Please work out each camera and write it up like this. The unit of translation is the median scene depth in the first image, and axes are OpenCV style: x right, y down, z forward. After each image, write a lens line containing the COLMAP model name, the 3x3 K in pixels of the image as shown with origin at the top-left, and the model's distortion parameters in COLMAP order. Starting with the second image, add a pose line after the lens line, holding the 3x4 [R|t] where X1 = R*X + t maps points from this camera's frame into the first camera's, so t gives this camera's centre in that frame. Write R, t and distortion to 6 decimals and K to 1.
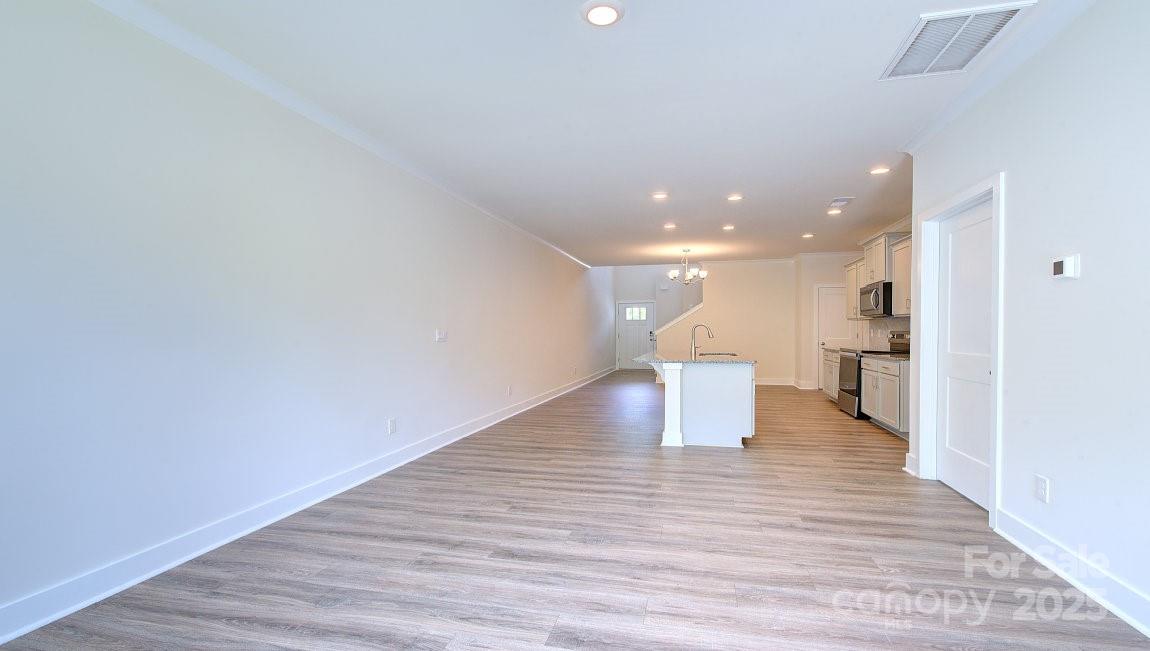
lens RADIAL K [[501.6, 0, 575.0], [0, 501.6, 325.5], [0, 0, 1]] dist [0.001383, 0.001204]
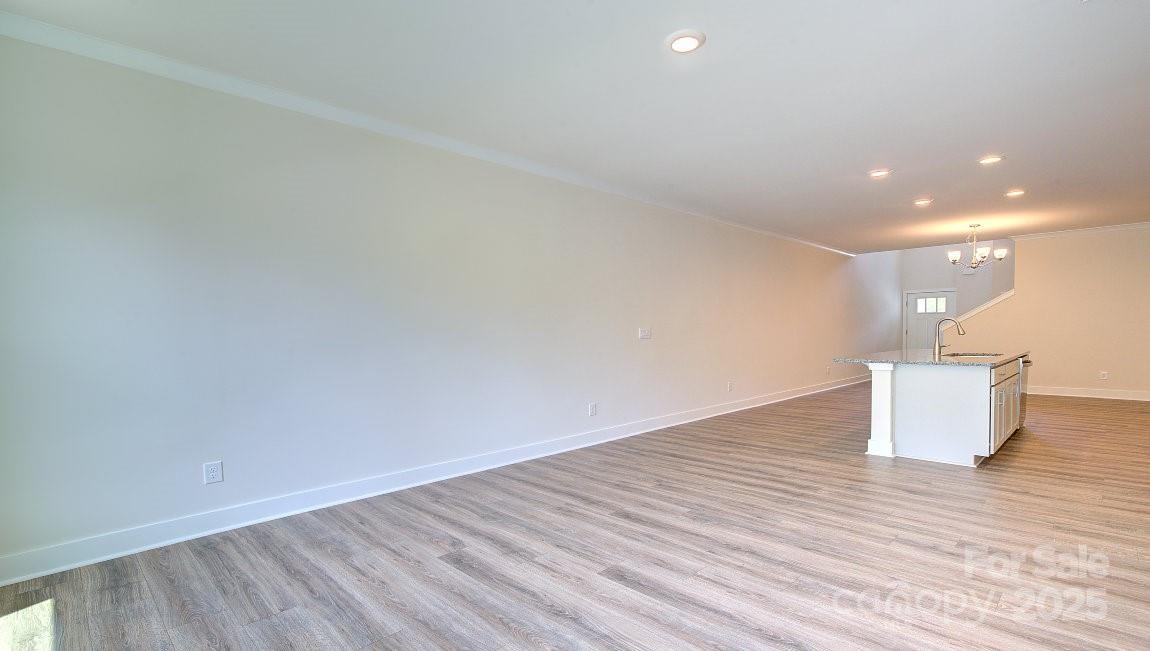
lens RADIAL K [[501.6, 0, 575.0], [0, 501.6, 325.5], [0, 0, 1]] dist [0.001383, 0.001204]
pose [[0.859920, -0.012766, -0.510269, 0.310837], [0.015738, 0.999875, 0.001507, -0.003525], [0.510186, -0.009327, 0.860013, -0.075941]]
